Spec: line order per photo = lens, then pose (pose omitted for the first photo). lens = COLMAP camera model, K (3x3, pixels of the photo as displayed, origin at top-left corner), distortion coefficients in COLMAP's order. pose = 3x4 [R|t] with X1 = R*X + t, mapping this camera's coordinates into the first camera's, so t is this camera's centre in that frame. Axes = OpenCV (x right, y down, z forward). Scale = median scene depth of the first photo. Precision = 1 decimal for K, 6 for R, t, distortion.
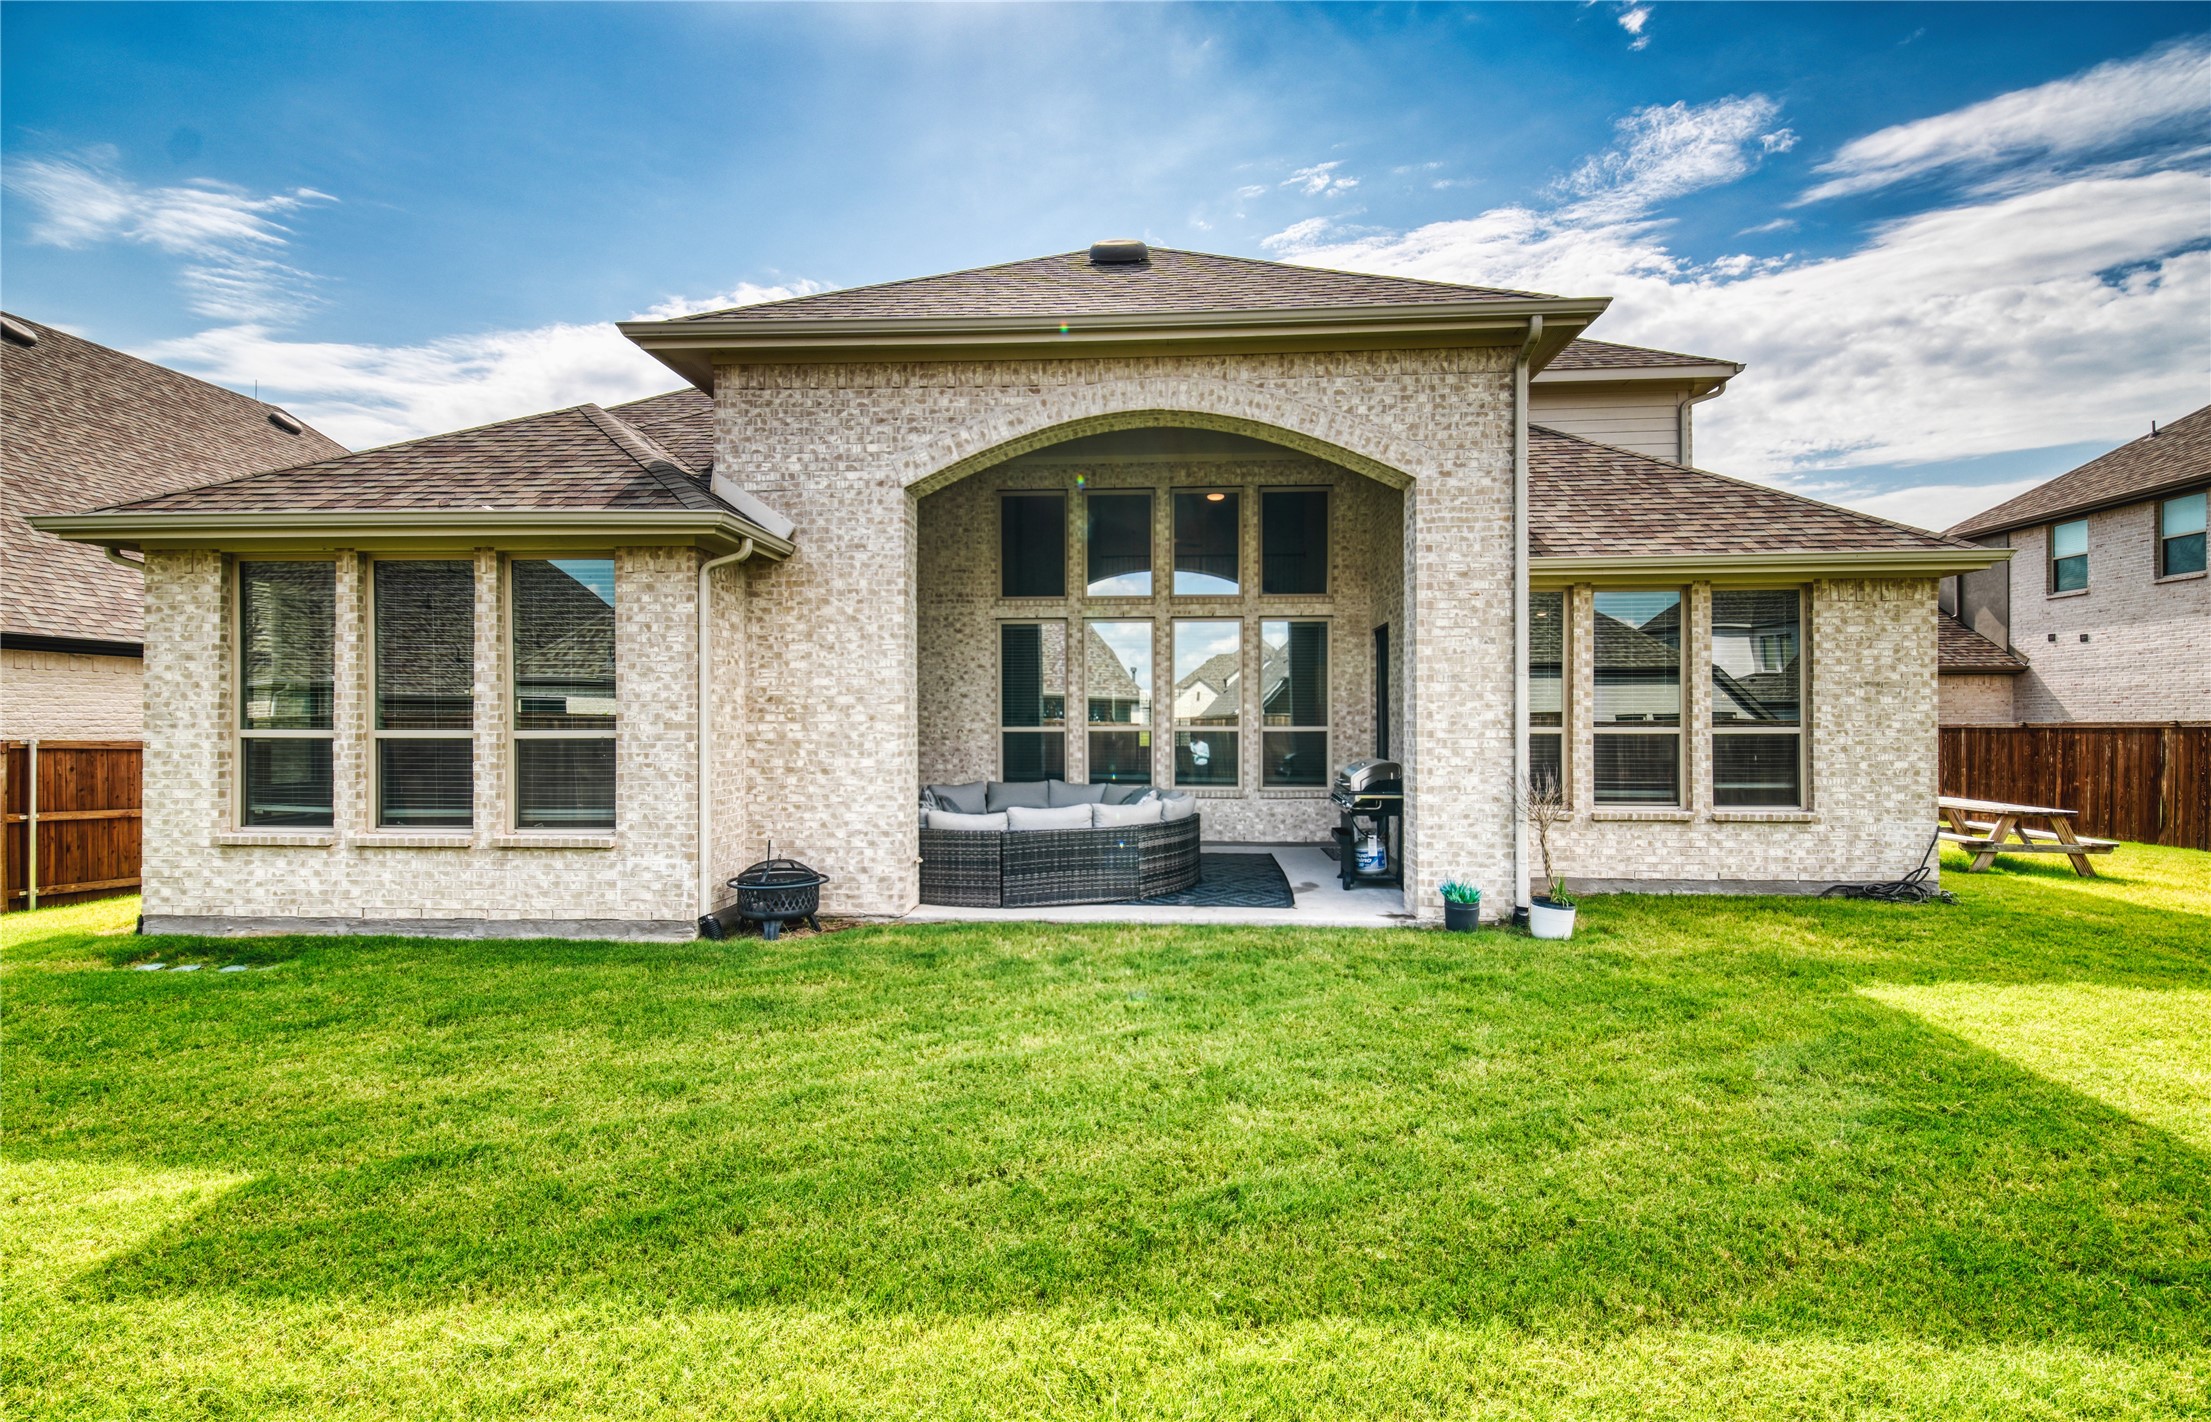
lens RADIAL K [[1368.0, 0, 1105.5], [0, 1368.0, 711.0], [0, 0, 1]] dist [0.001465, 0.000320]
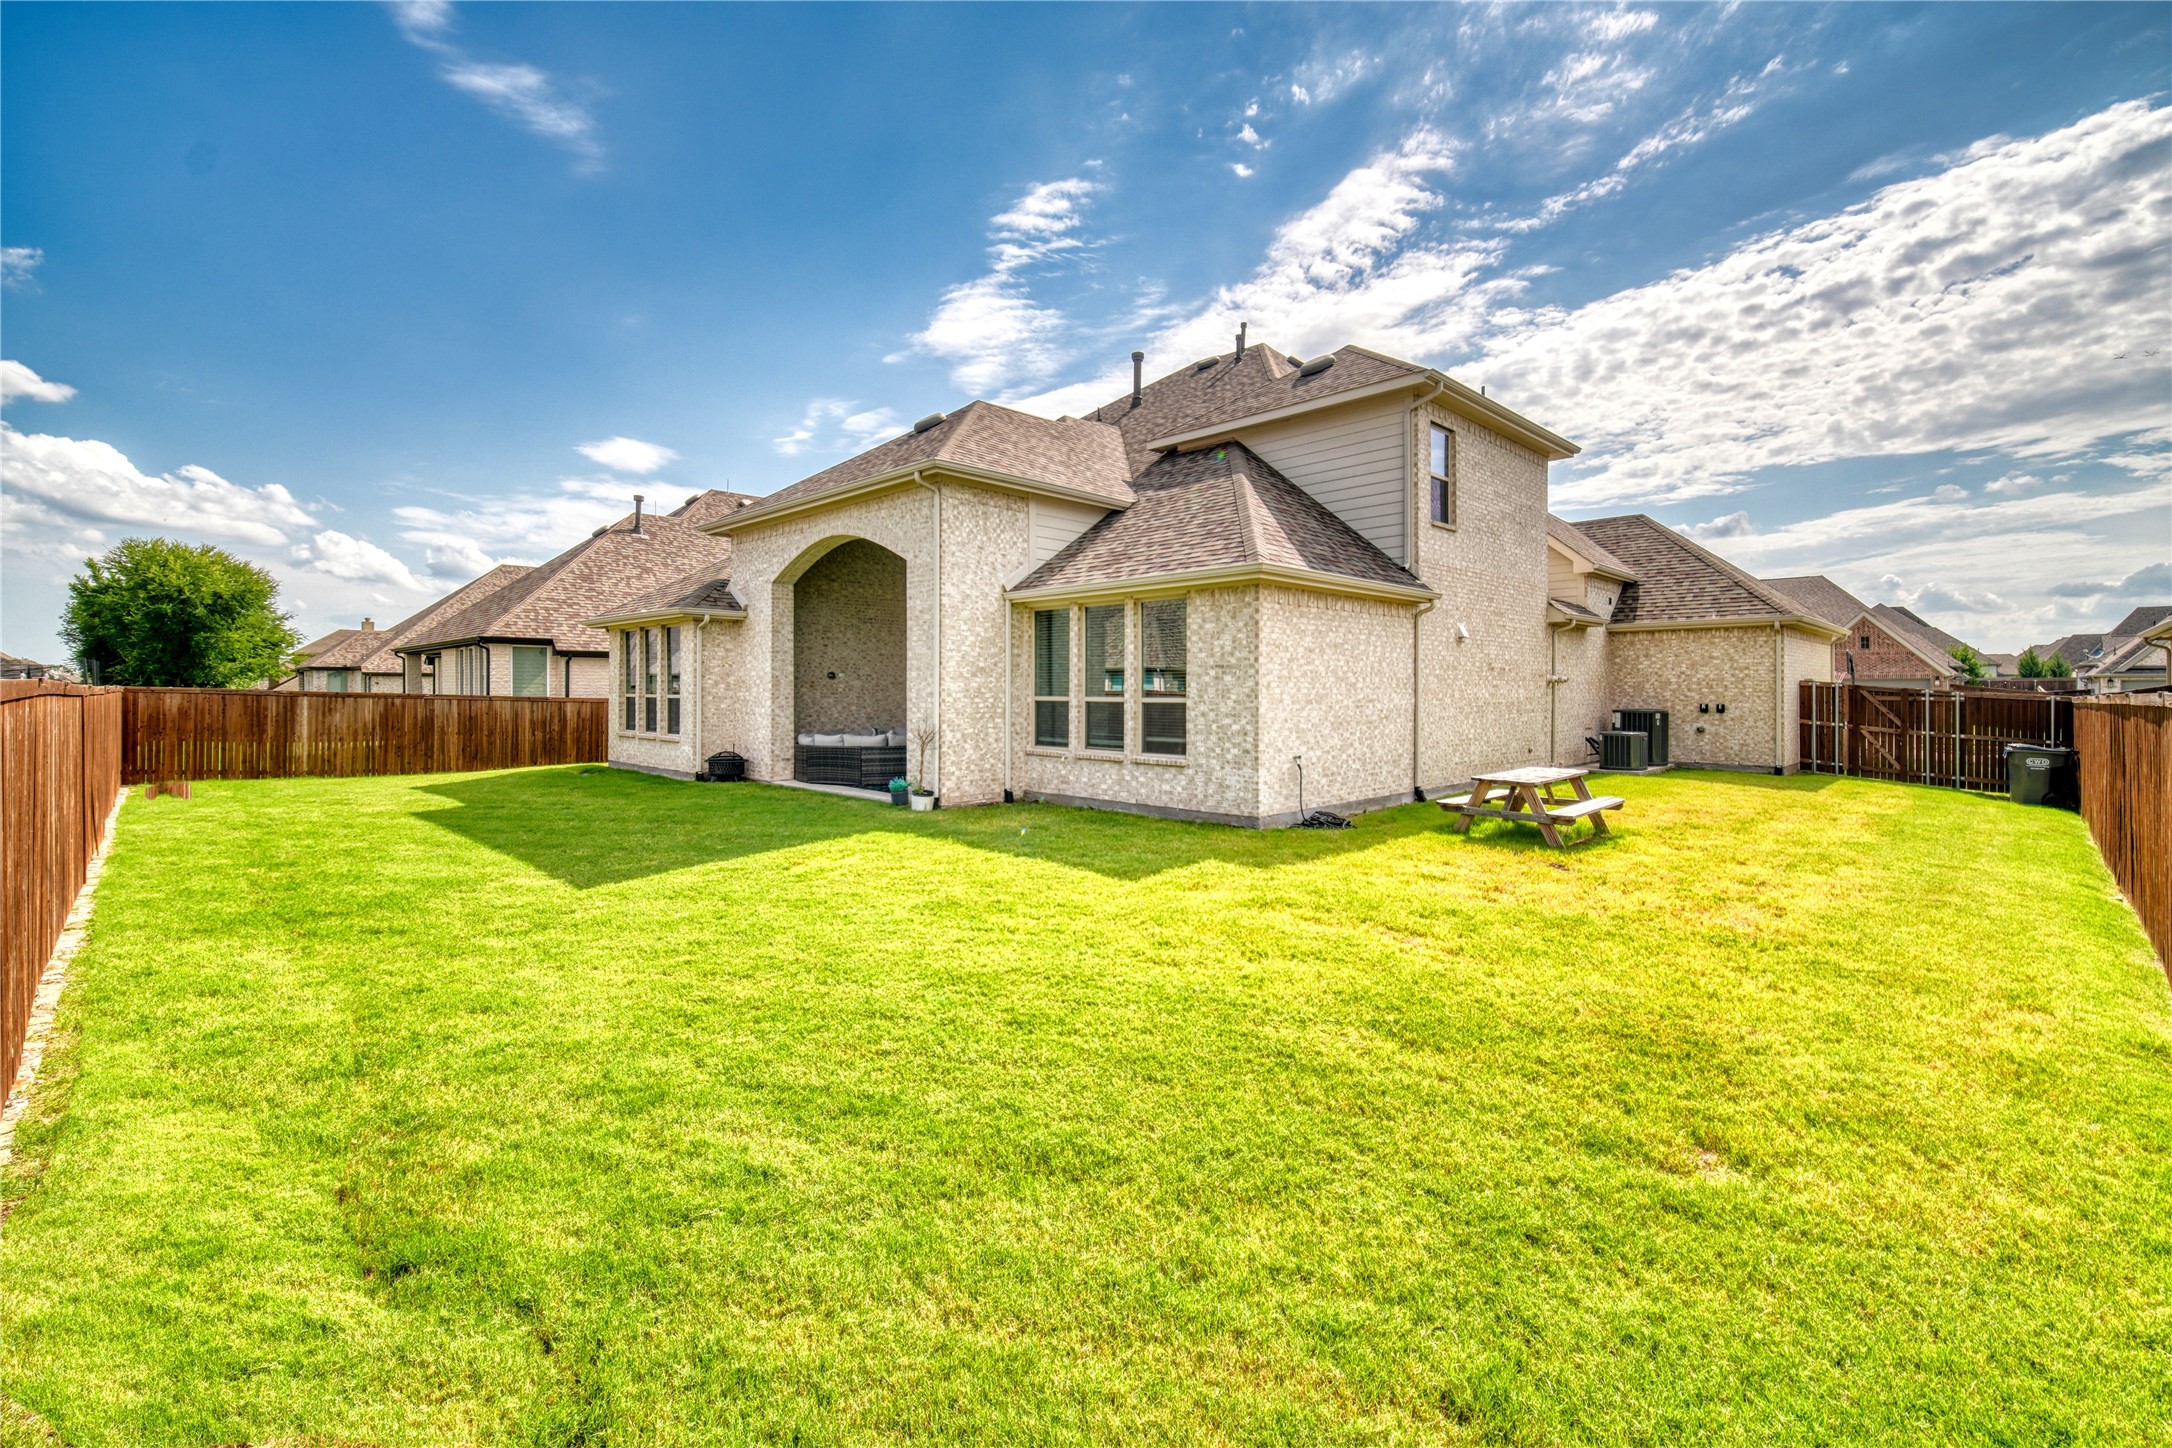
lens RADIAL K [[932.4, 0, 1083.0], [0, 932.4, 712.5], [0, 0, 1]] dist [-0.001008, -0.000183]
pose [[0.726445, 0.015599, -0.687047, 1.089140], [0.003912, 0.999632, 0.026833, 0.000375], [0.687213, -0.022181, 0.726117, 0.245160]]
